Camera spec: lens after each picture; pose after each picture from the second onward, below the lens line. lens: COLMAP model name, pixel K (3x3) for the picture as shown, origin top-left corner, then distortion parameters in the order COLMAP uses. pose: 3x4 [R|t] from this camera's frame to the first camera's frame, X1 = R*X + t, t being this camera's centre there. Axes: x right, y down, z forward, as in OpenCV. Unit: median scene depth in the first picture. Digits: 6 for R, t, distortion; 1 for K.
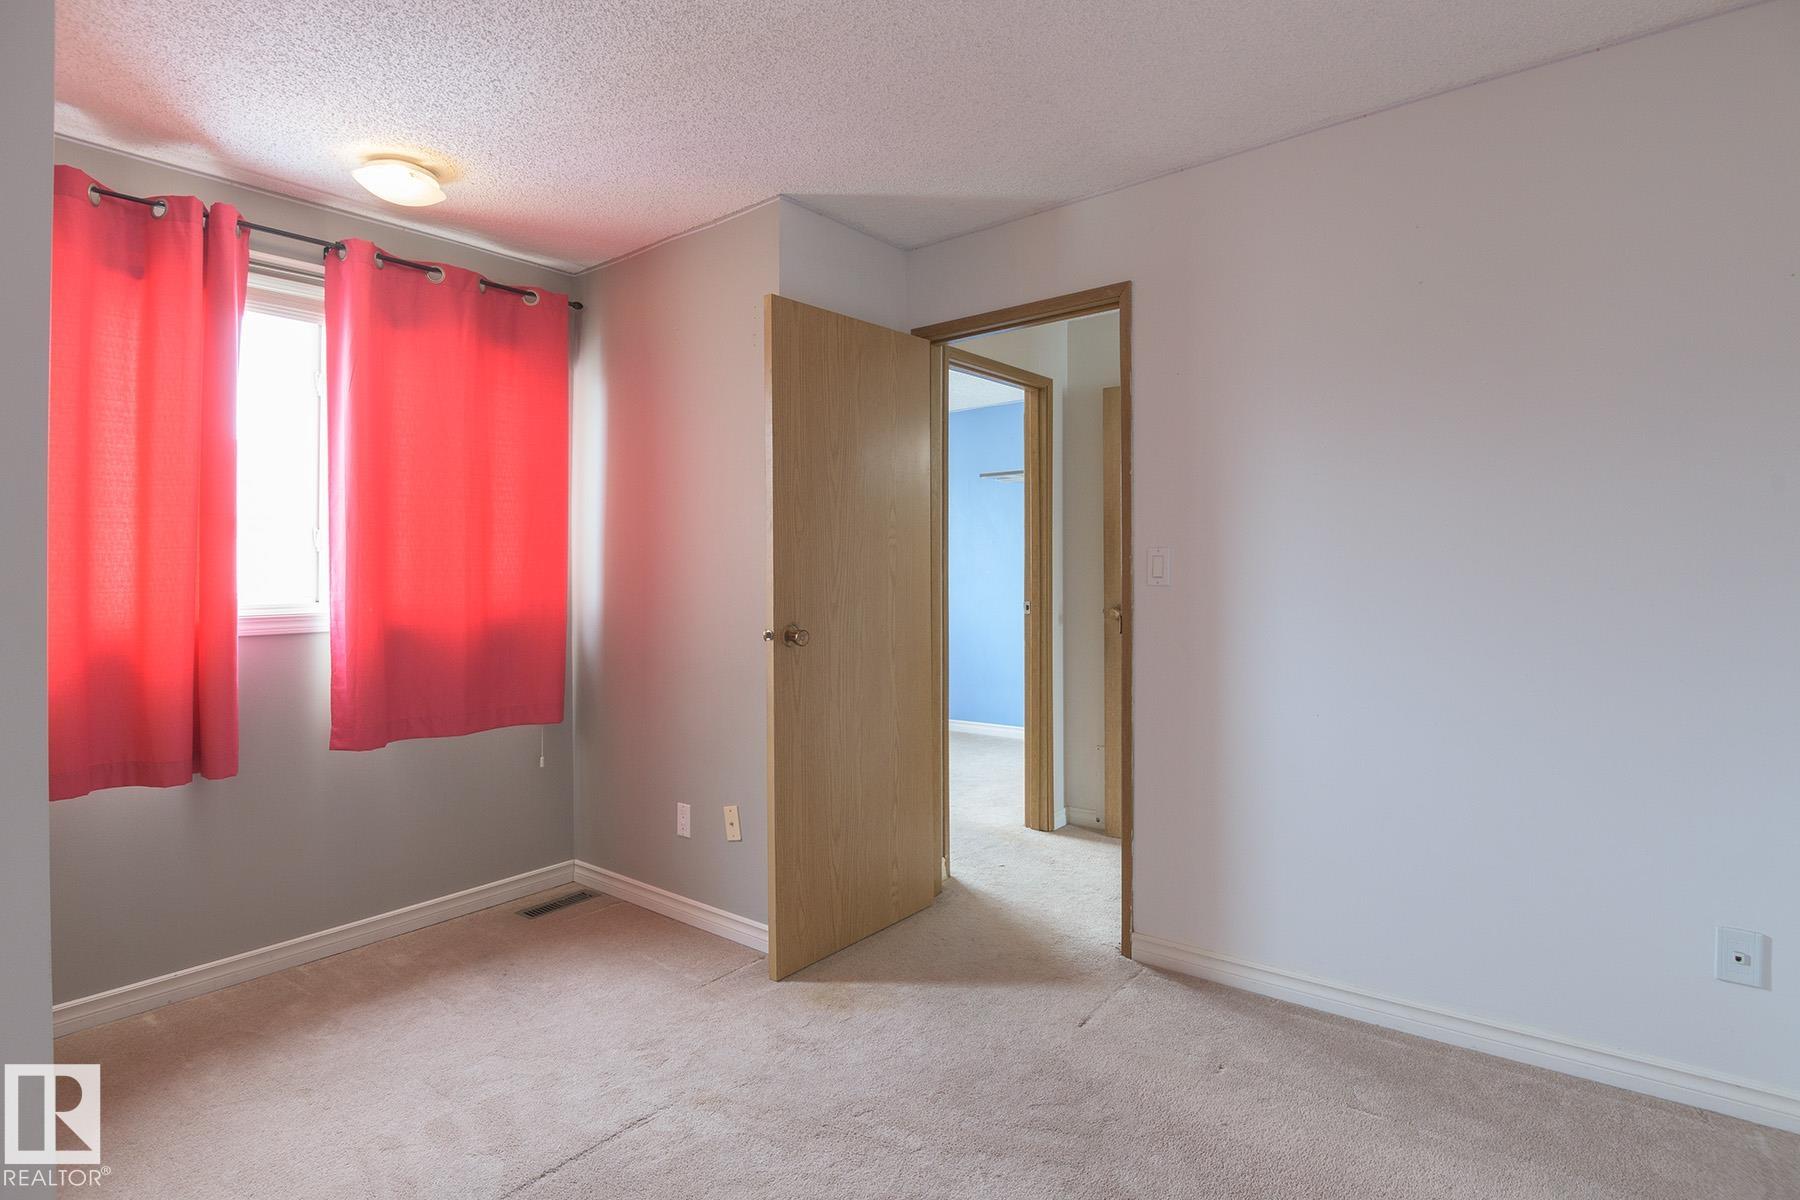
lens RADIAL K [[896.3, 0, 905.7], [0, 896.3, 599.4], [0, 0, 1]] dist [0.005539, -0.020731]
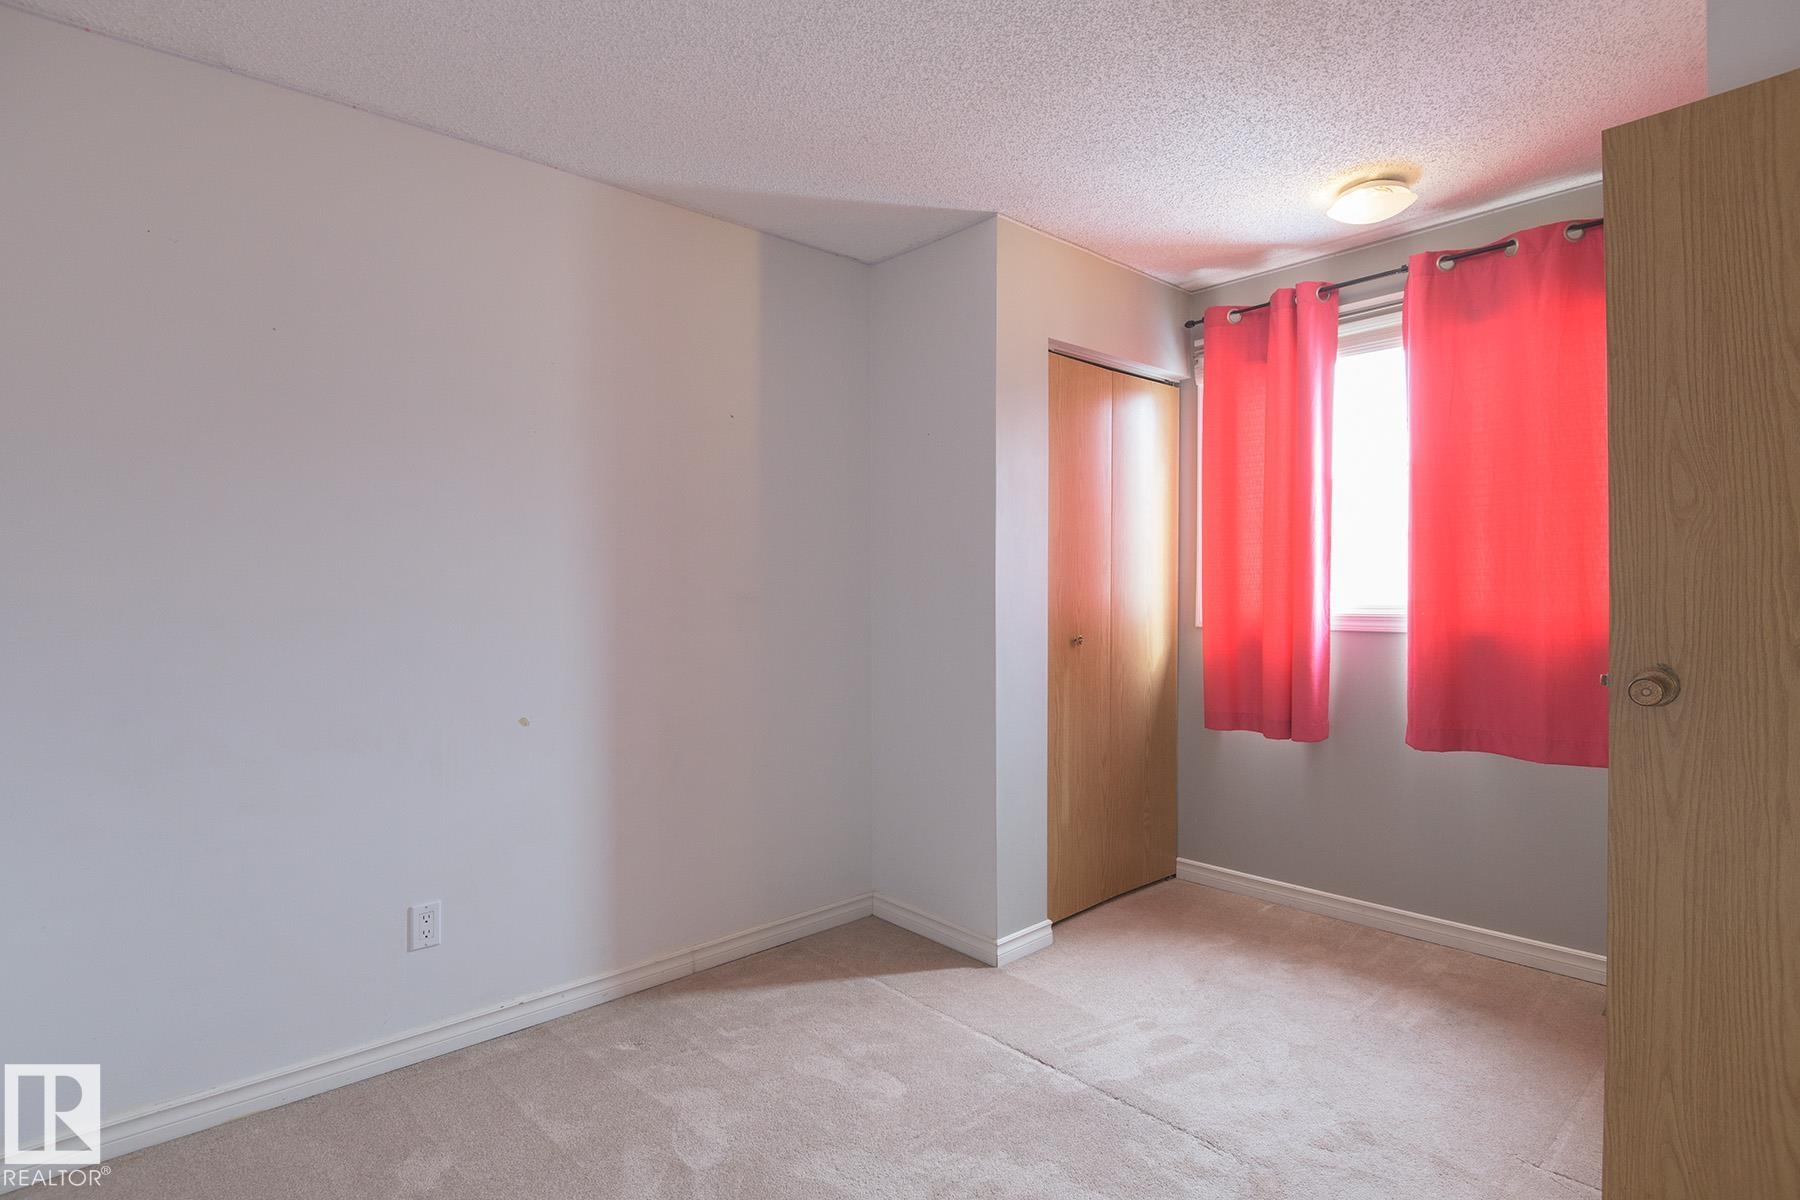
lens RADIAL K [[896.3, 0, 905.7], [0, 896.3, 599.4], [0, 0, 1]] dist [0.005539, -0.020731]
pose [[-0.168375, 0.024014, -0.985430, 0.538215], [-0.017711, 0.999468, 0.027383, -0.023443], [0.985564, 0.022063, -0.167860, 0.625347]]
